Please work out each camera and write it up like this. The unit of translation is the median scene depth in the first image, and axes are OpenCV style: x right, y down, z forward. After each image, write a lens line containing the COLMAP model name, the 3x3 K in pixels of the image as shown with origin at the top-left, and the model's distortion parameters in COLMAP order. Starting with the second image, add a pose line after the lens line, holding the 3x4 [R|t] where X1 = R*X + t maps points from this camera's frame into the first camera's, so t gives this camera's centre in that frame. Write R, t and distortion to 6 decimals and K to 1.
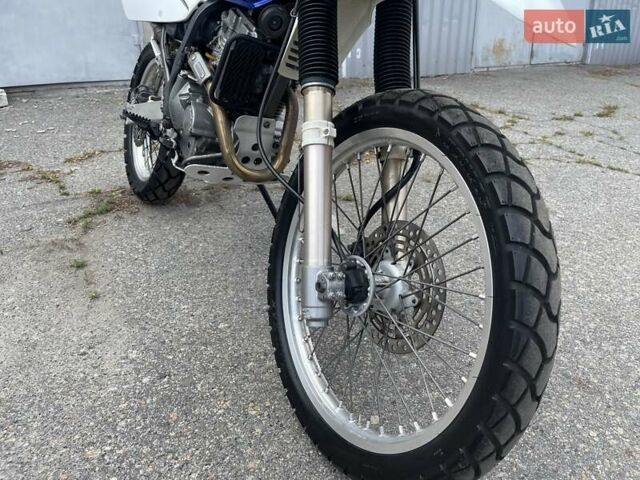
lens RADIAL K [[487.7, 0, 323.2], [0, 487.7, 245.1], [0, 0, 1]] dist [0.071238, -0.100724]
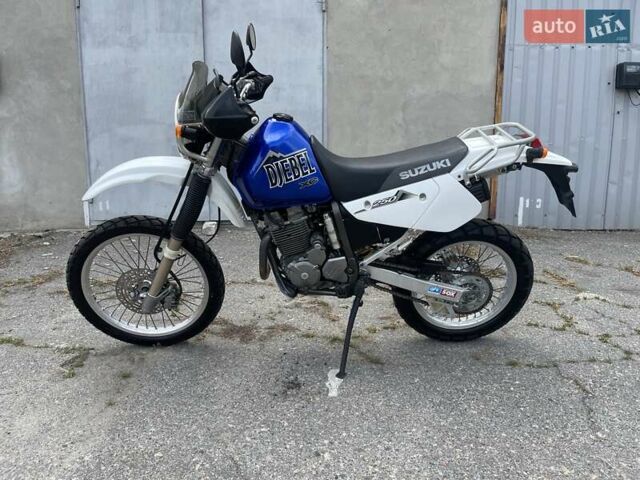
lens RADIAL K [[487.7, 0, 318.5], [0, 487.7, 242.4], [0, 0, 1]] dist [0.071238, -0.100724]
pose [[0.874242, 0.084024, -0.478164, 0.682809], [-0.197871, 0.961061, -0.192895, -0.182989], [0.443337, 0.263252, 0.856826, -0.006550]]
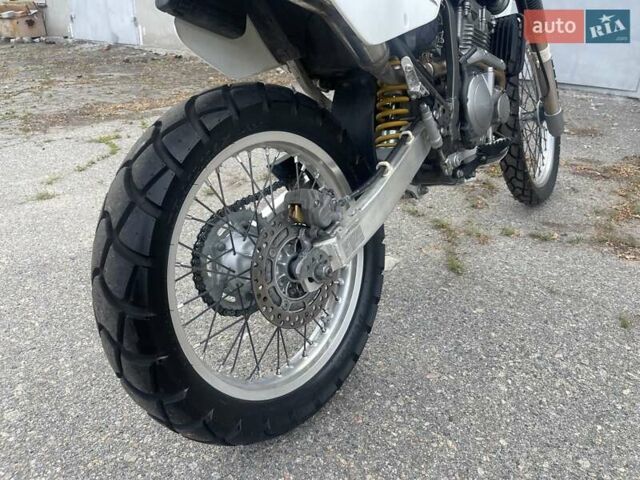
lens RADIAL K [[487.7, 0, 319.4], [0, 487.7, 242.4], [0, 0, 1]] dist [0.071238, -0.100724]
pose [[0.323349, 0.408533, -0.853549, 0.937495], [-0.415963, 0.871549, 0.259570, -0.371615], [0.849953, 0.271113, 0.451749, 0.825682]]
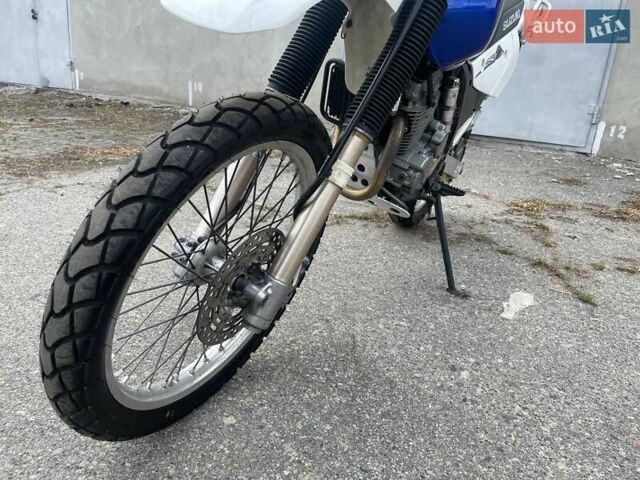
lens RADIAL K [[487.7, 0, 322.9], [0, 487.7, 241.1], [0, 0, 1]] dist [0.071238, -0.100724]
pose [[0.511157, 0.310508, -0.801438, 0.697899], [-0.425444, 0.901619, 0.077974, -0.101951], [0.746803, 0.301110, 0.592973, 0.348797]]
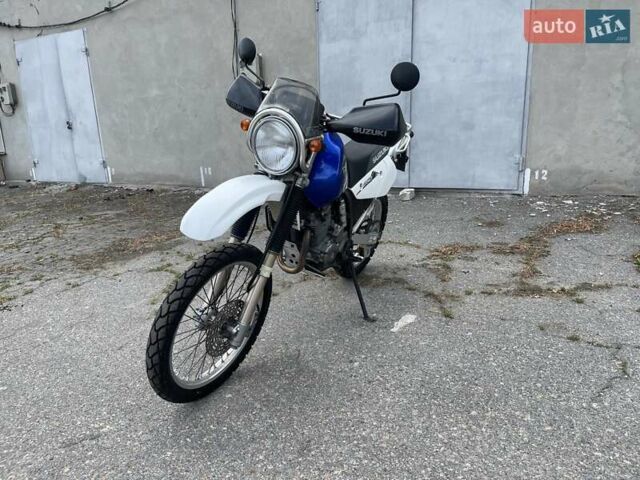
lens RADIAL K [[487.7, 0, 320.4], [0, 487.7, 241.3], [0, 0, 1]] dist [0.071238, -0.100724]
pose [[0.495501, 0.186442, -0.848362, 1.476325], [-0.318538, 0.947650, 0.022214, -0.319578], [0.808092, 0.259228, 0.528950, 0.062196]]
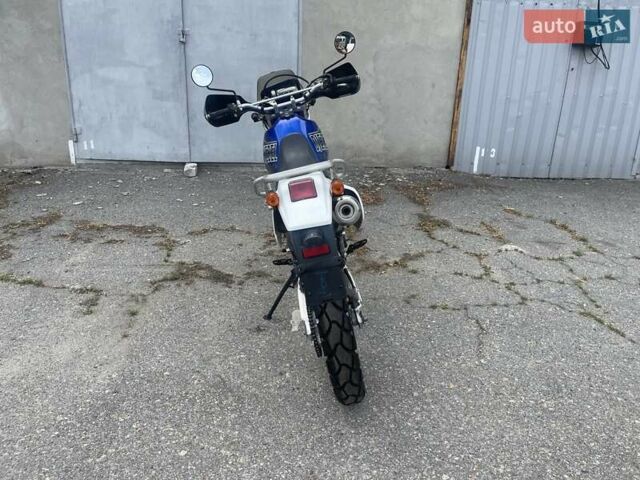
lens RADIAL K [[487.7, 0, 319.9], [0, 487.7, 244.3], [0, 0, 1]] dist [0.071238, -0.100724]
pose [[0.893327, 0.177747, -0.412762, 0.889042], [-0.212732, 0.976292, -0.039989, -0.314860], [0.395868, 0.123531, 0.909961, -0.385600]]
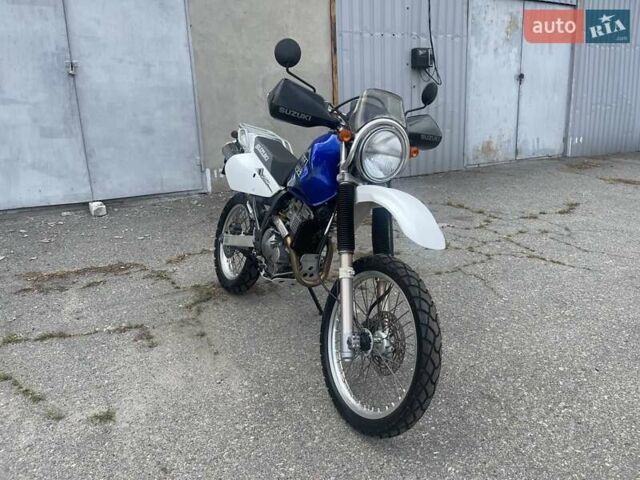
lens RADIAL K [[487.7, 0, 318.0], [0, 487.7, 242.4], [0, 0, 1]] dist [0.071238, -0.100724]
pose [[0.999013, -0.015076, -0.041786, -0.030378], [0.008847, 0.989328, -0.145439, -0.027656], [0.043533, 0.144926, 0.988484, -0.813585]]
